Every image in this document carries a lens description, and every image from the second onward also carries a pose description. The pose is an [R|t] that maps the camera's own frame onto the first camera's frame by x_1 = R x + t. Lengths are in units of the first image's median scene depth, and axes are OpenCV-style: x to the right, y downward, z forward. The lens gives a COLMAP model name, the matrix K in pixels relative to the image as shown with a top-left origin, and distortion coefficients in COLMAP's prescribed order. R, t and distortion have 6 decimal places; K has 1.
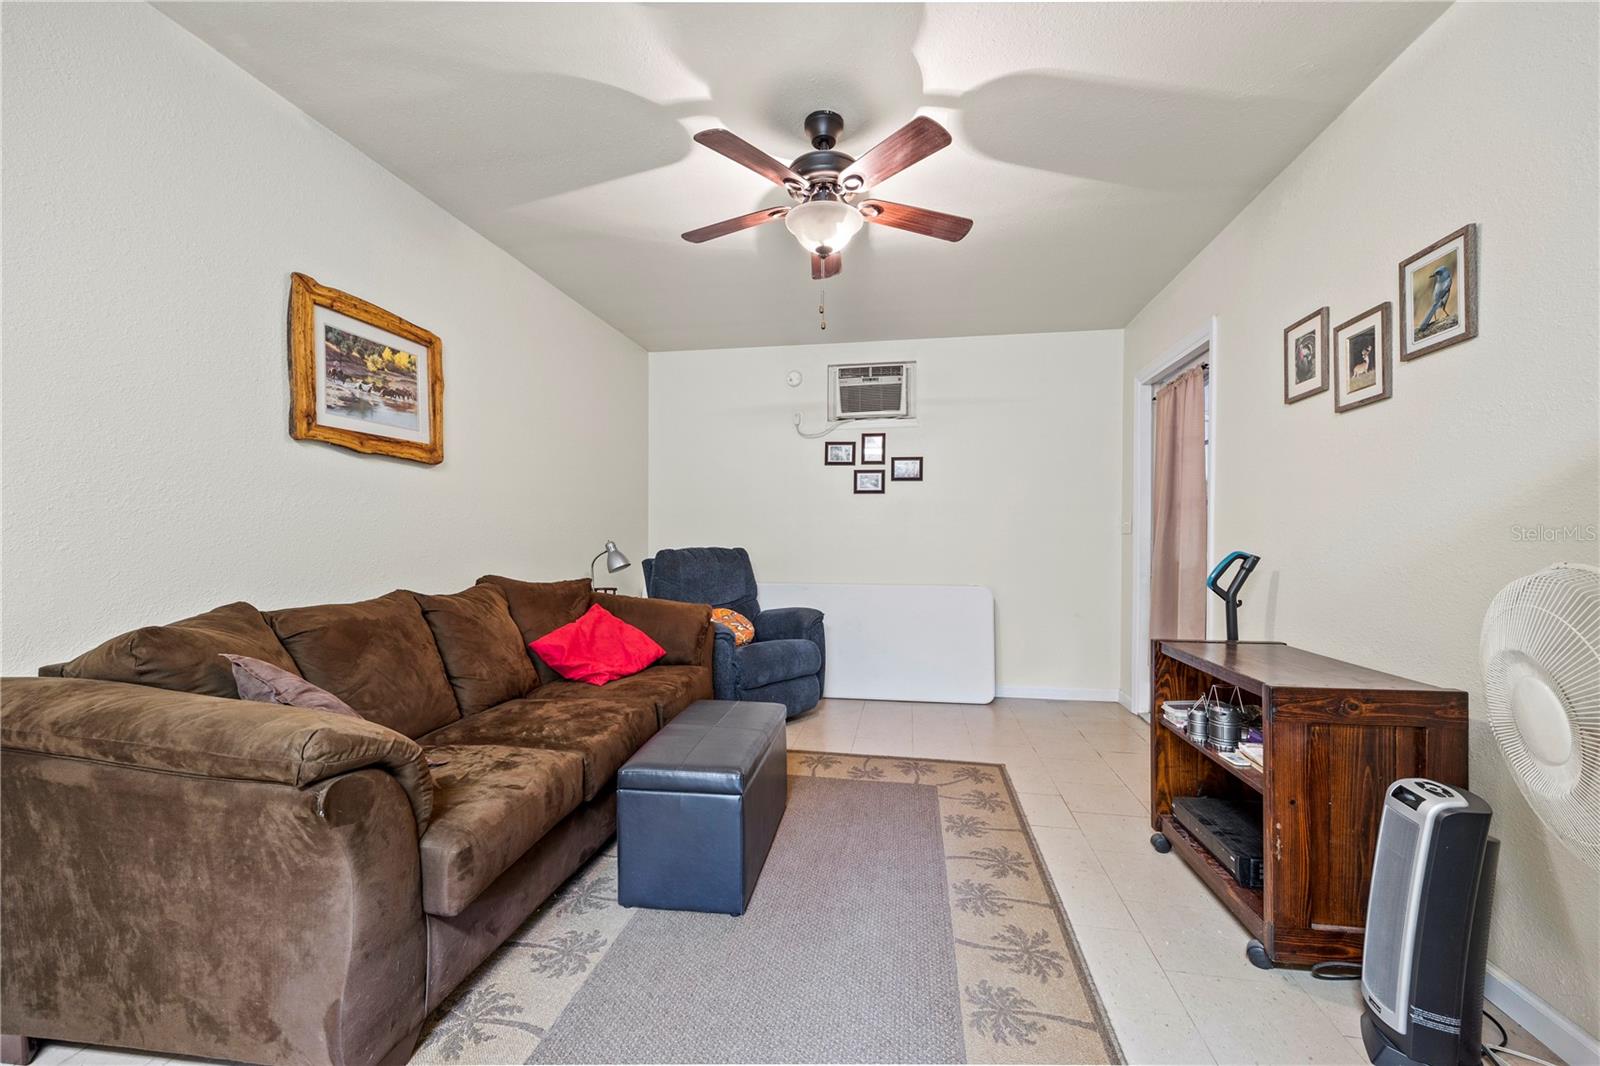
lens RADIAL K [[634.8, 0, 810.9], [0, 634.8, 541.3], [0, 0, 1]] dist [0.000709, 0.000672]
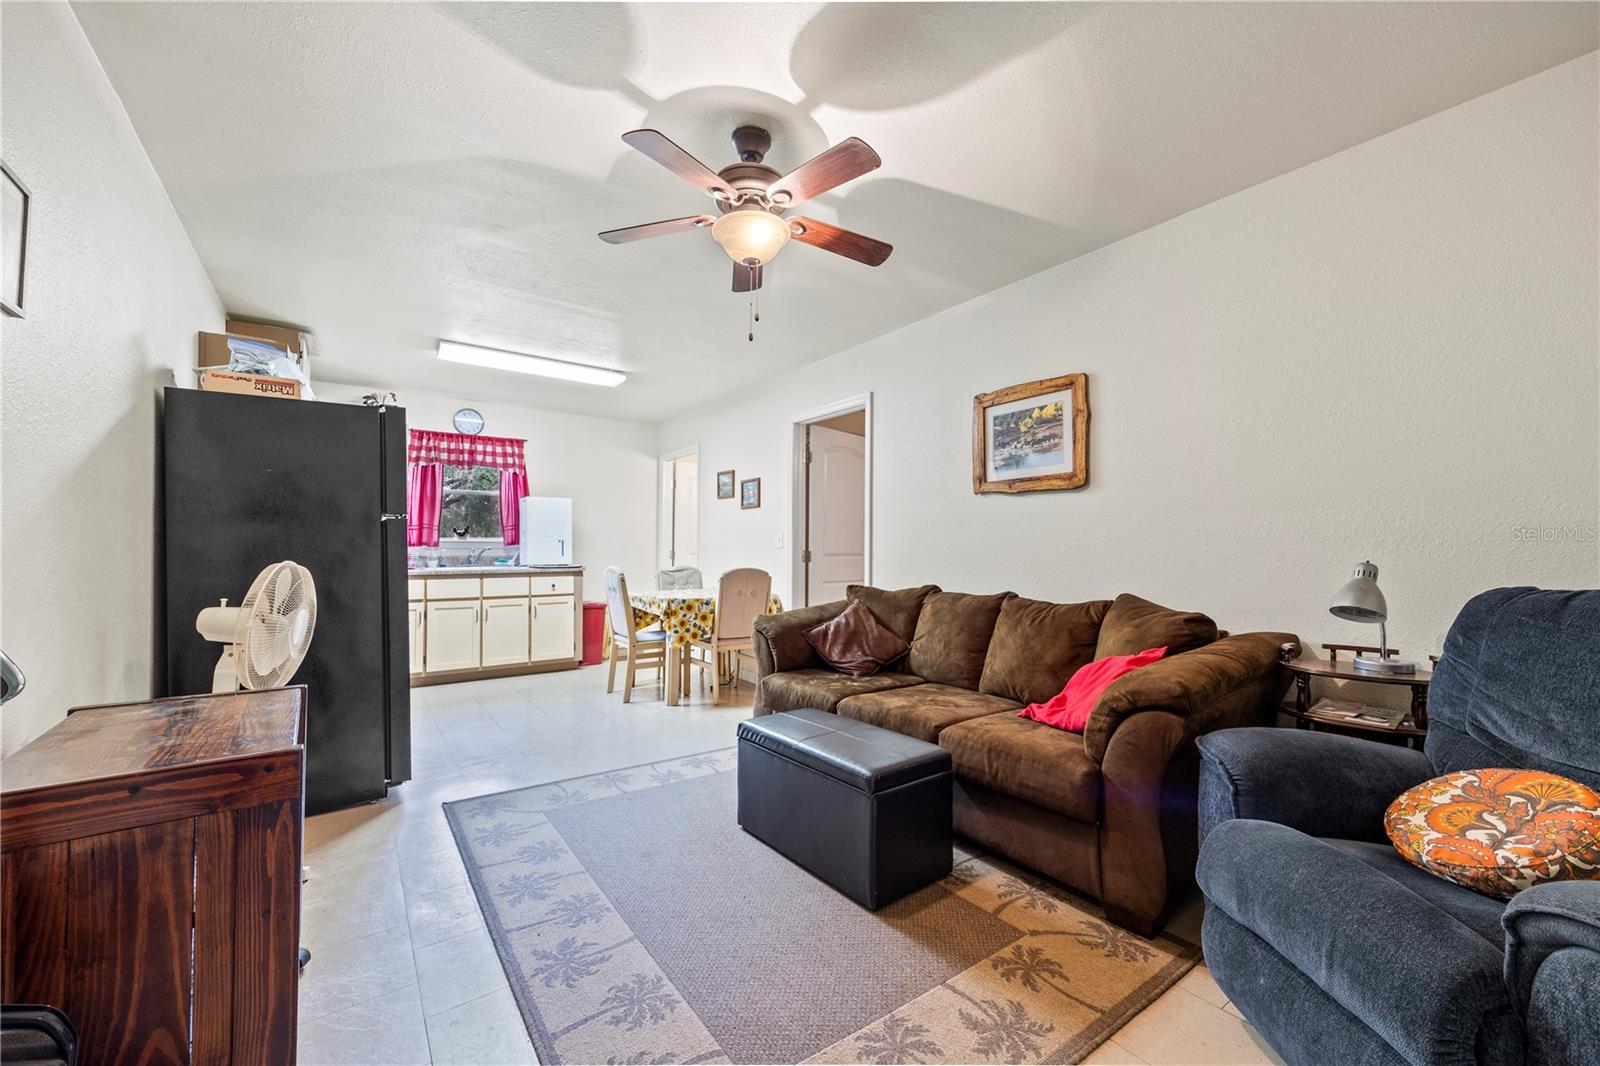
lens RADIAL K [[634.8, 0, 807.0], [0, 634.8, 532.2], [0, 0, 1]] dist [0.000709, 0.000672]
pose [[-0.706330, -0.019858, -0.707605, 0.622635], [-0.002537, 0.999671, -0.025522, -0.014587], [0.707879, -0.016232, -0.706148, 1.671227]]
